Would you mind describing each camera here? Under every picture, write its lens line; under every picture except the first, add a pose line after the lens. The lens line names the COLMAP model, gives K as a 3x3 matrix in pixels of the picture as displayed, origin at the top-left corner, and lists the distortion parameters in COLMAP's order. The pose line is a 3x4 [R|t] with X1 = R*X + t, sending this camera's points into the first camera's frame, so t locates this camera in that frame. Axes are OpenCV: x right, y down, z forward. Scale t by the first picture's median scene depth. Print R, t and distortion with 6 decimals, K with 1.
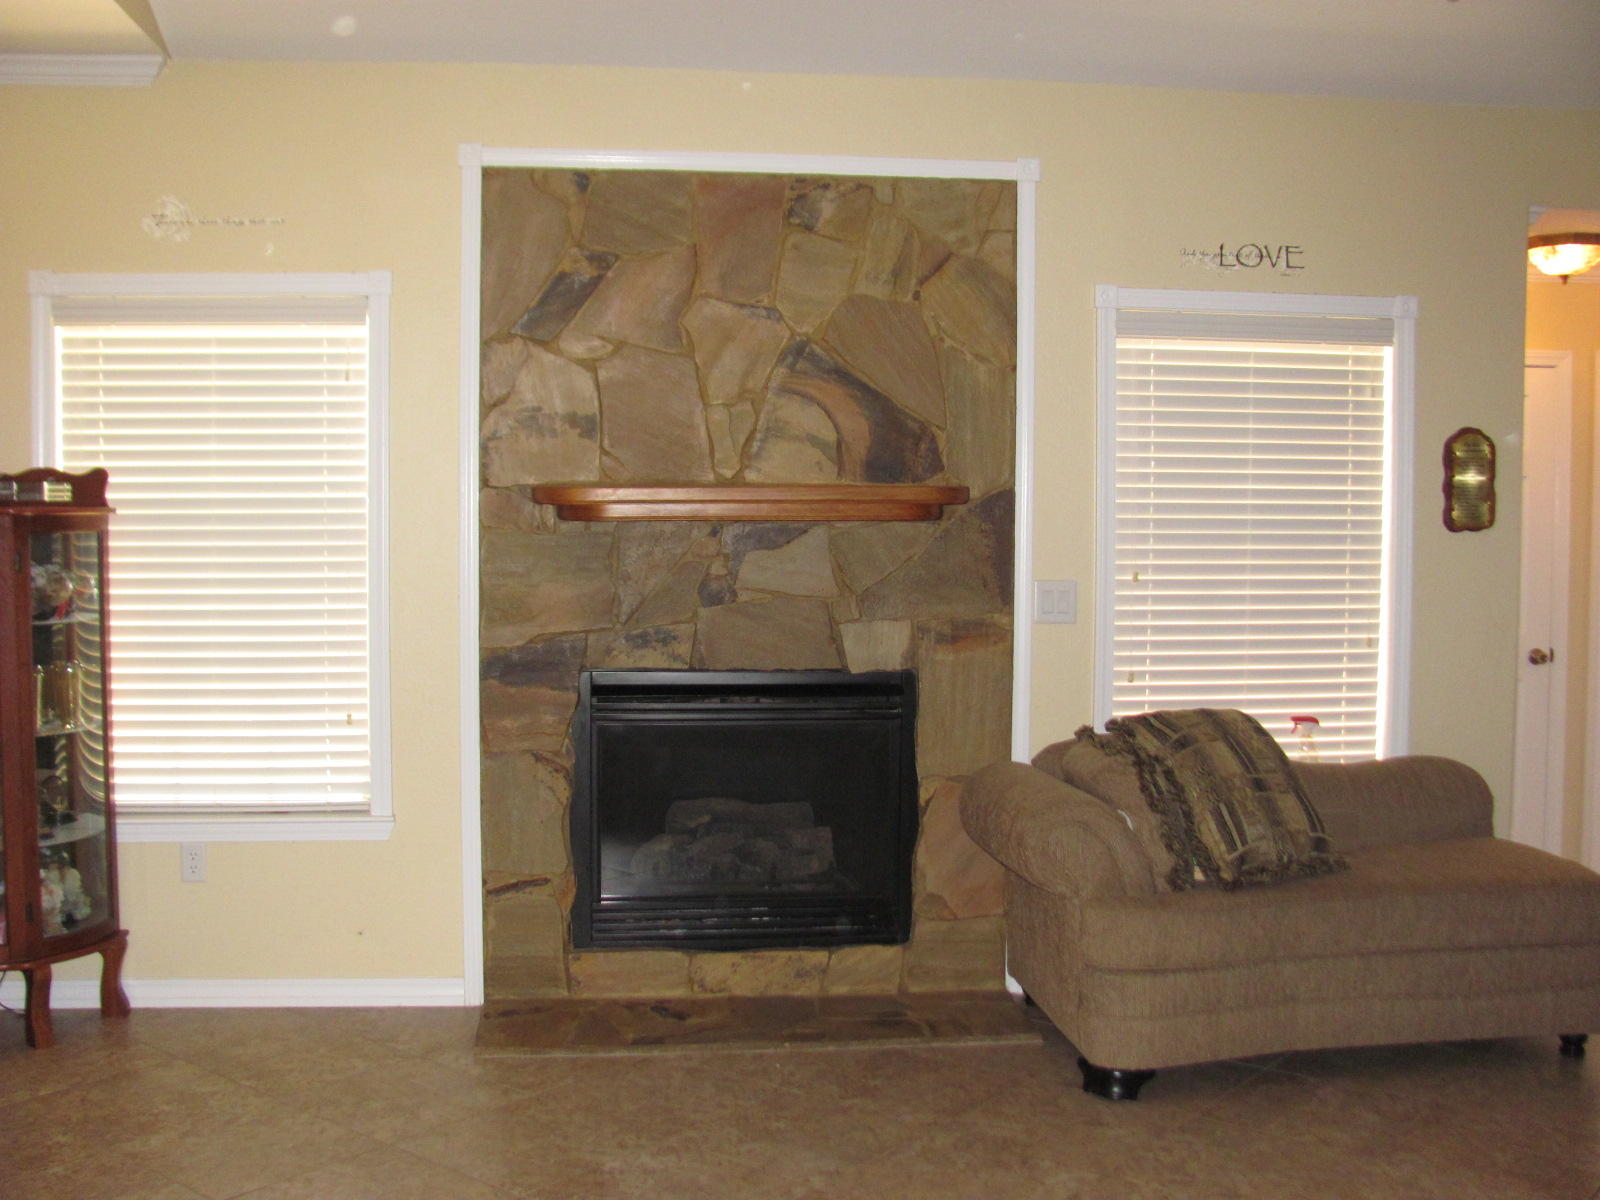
lens RADIAL K [[1689.9, 0, 800.0], [0, 1689.9, 600.0], [0, 0, 1]] dist [-0.199580, 0.271491]
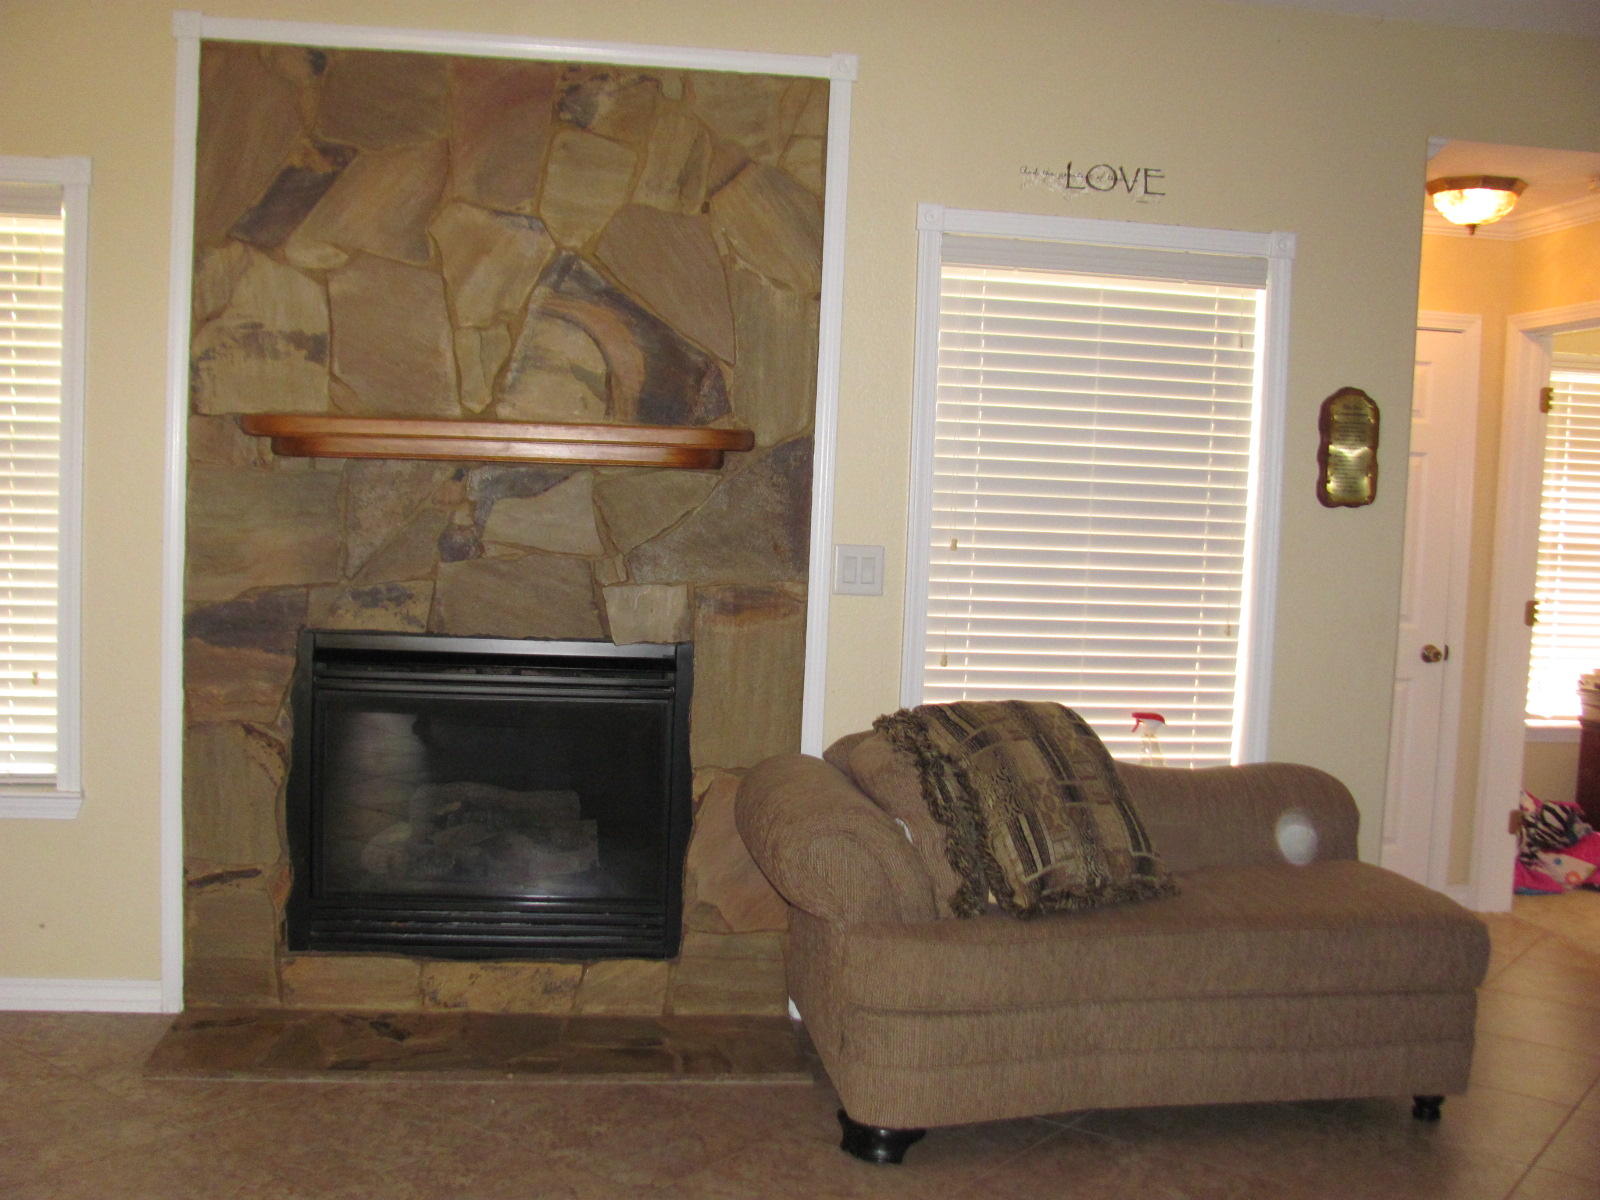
lens RADIAL K [[1689.9, 0, 800.0], [0, 1689.9, 600.0], [0, 0, 1]] dist [-0.199580, 0.271491]
pose [[0.999019, 0.033793, 0.028606, 0.100451], [-0.034284, 0.999269, 0.016884, 0.002960], [-0.028015, -0.017848, 0.999448, 0.140158]]
